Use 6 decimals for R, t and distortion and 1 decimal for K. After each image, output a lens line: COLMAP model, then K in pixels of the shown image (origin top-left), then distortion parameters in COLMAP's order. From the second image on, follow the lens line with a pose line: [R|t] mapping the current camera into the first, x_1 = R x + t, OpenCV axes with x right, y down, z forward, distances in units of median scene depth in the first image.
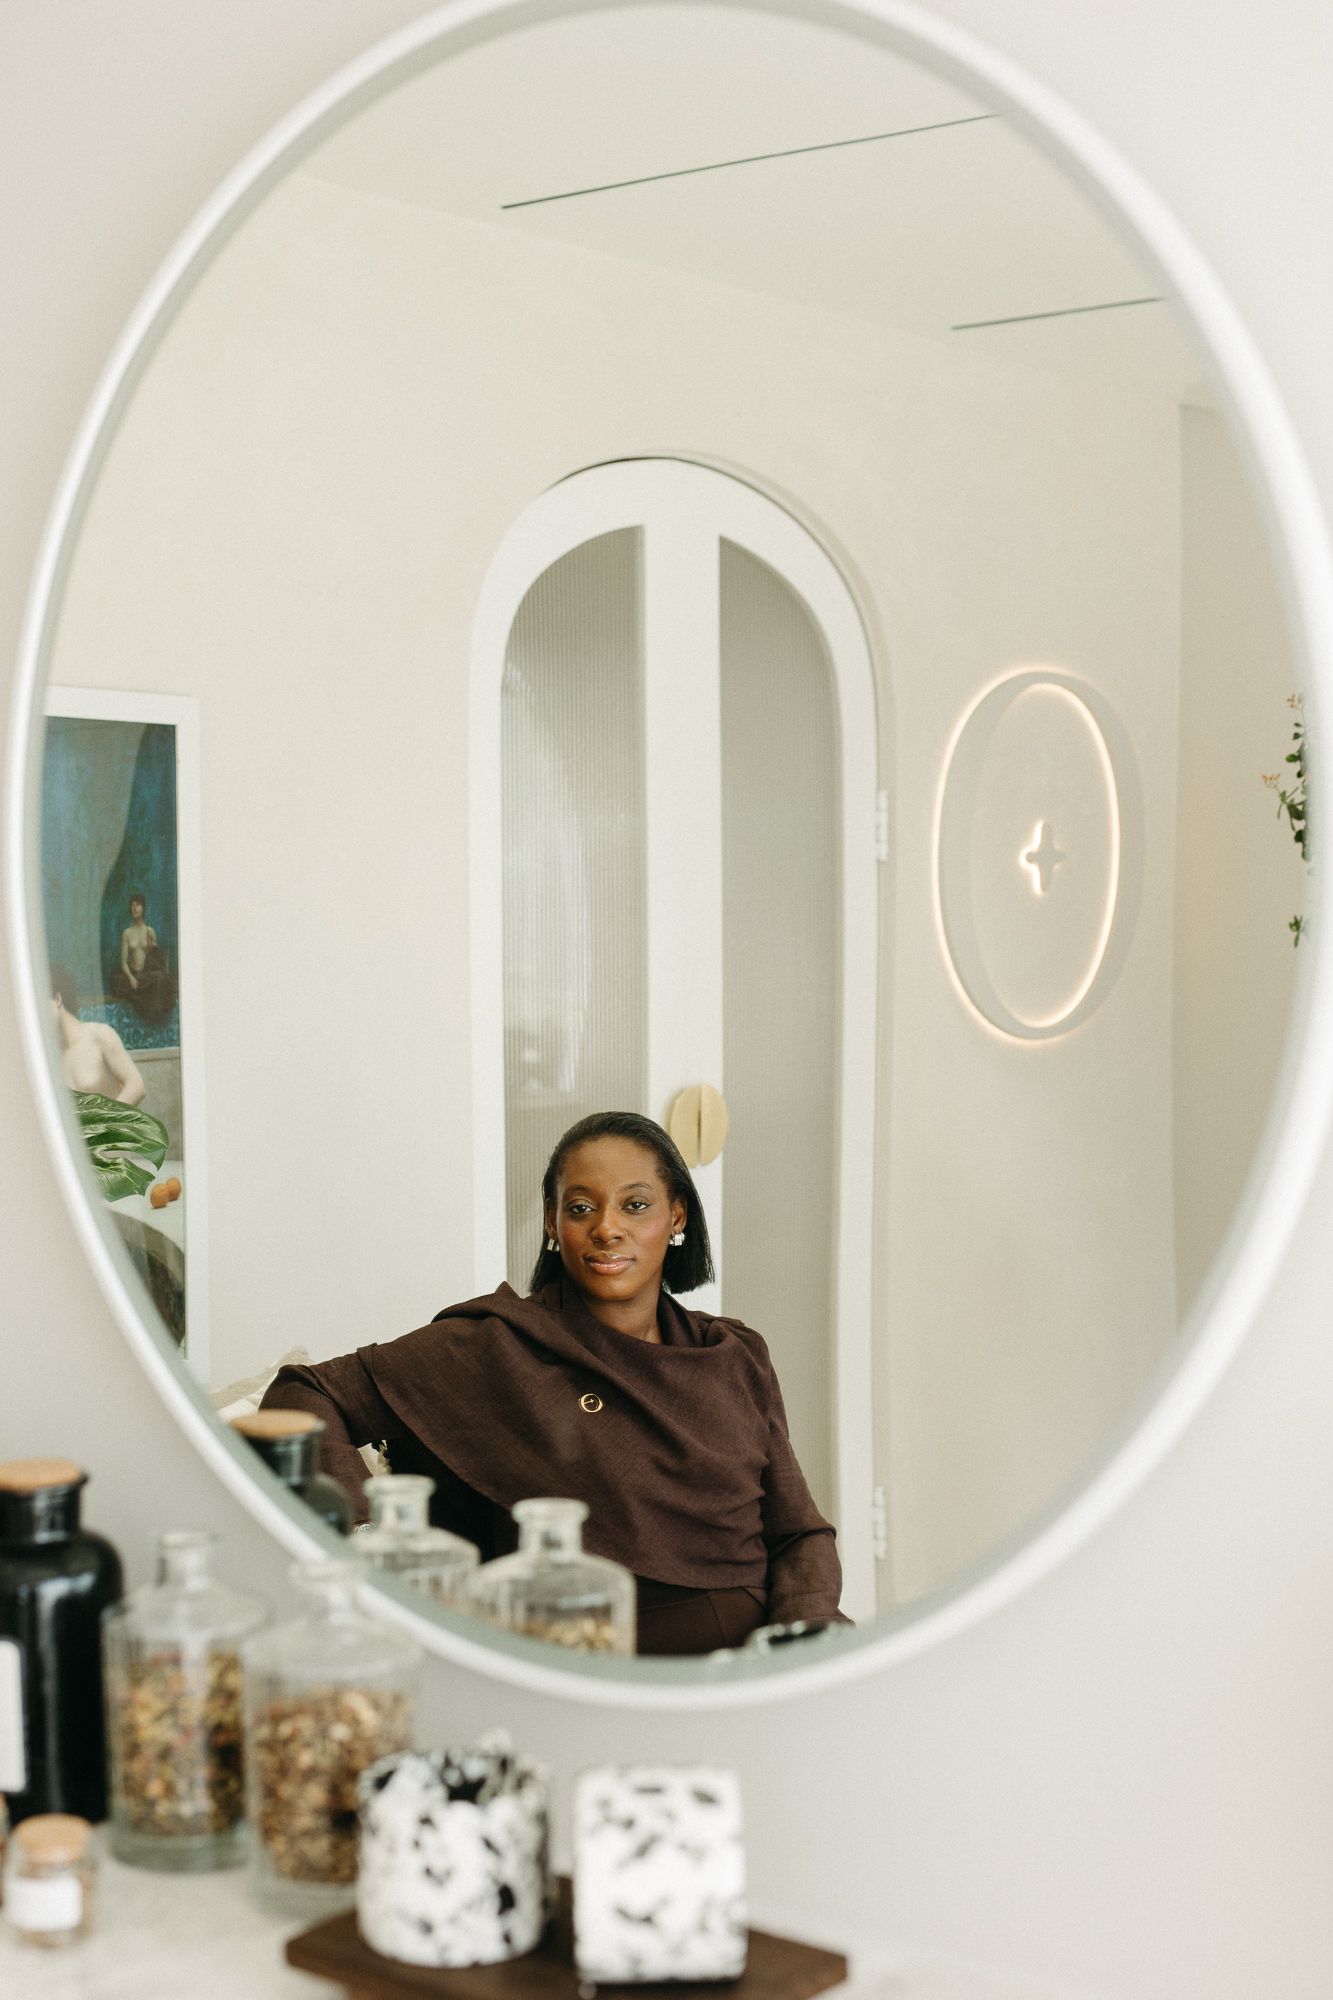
lens RADIAL K [[2859.7, 0, 666.5], [0, 2859.7, 1000.0], [0, 0, 1]] dist [-0.007643, -0.050814]
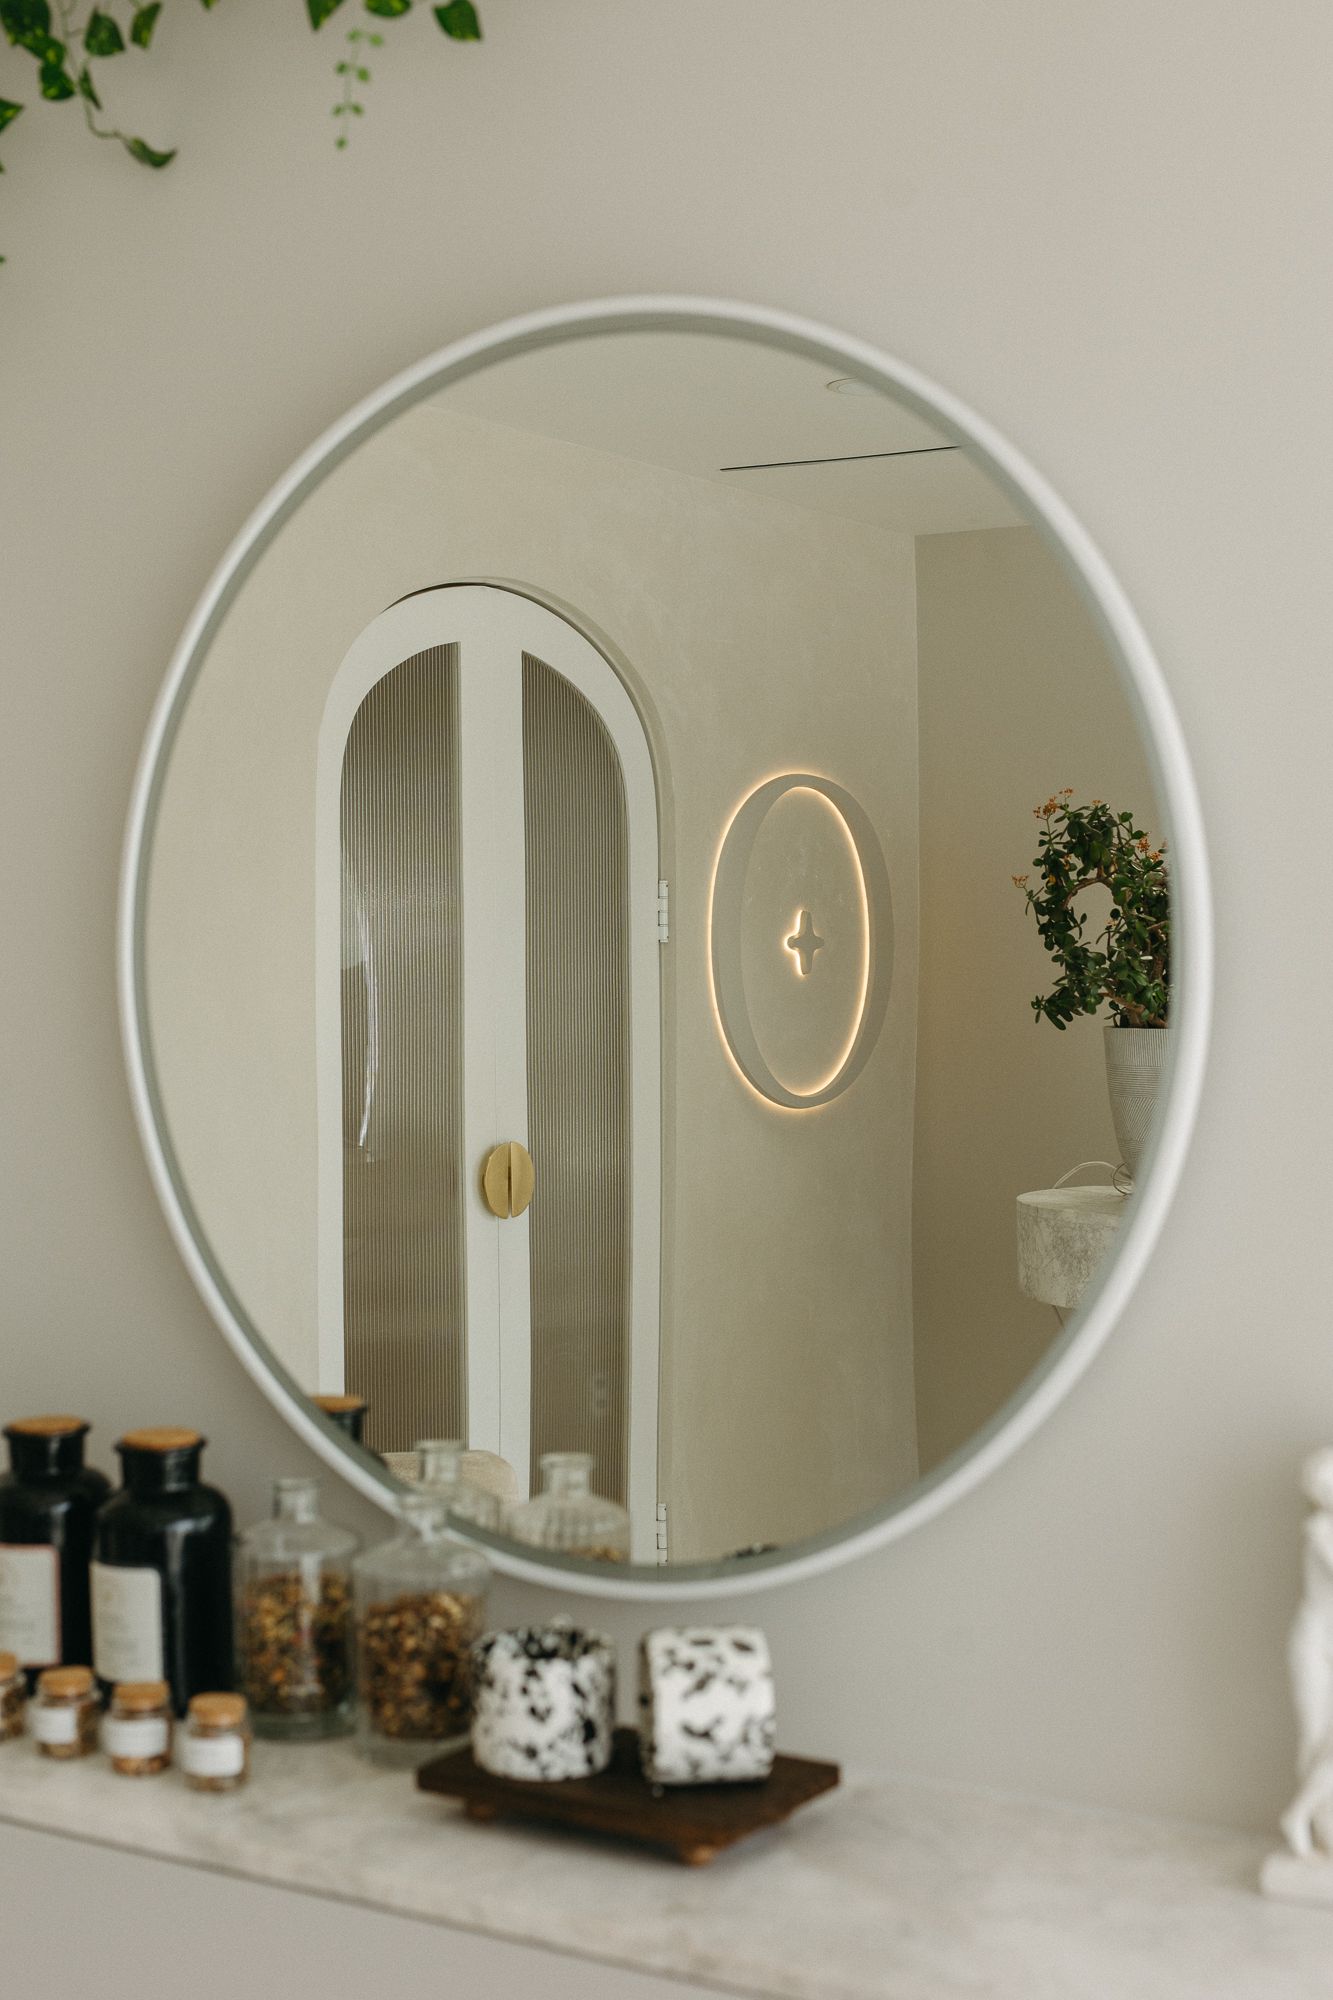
lens RADIAL K [[2767.7, 0, 703.3], [0, 2767.7, 989.7], [0, 0, 1]] dist [-0.000702, 0.003113]
pose [[0.992681, 0.006339, 0.120601, -0.147777], [-0.002991, 0.999606, -0.027921, -0.000629], [-0.120730, 0.027356, 0.992308, -0.291553]]
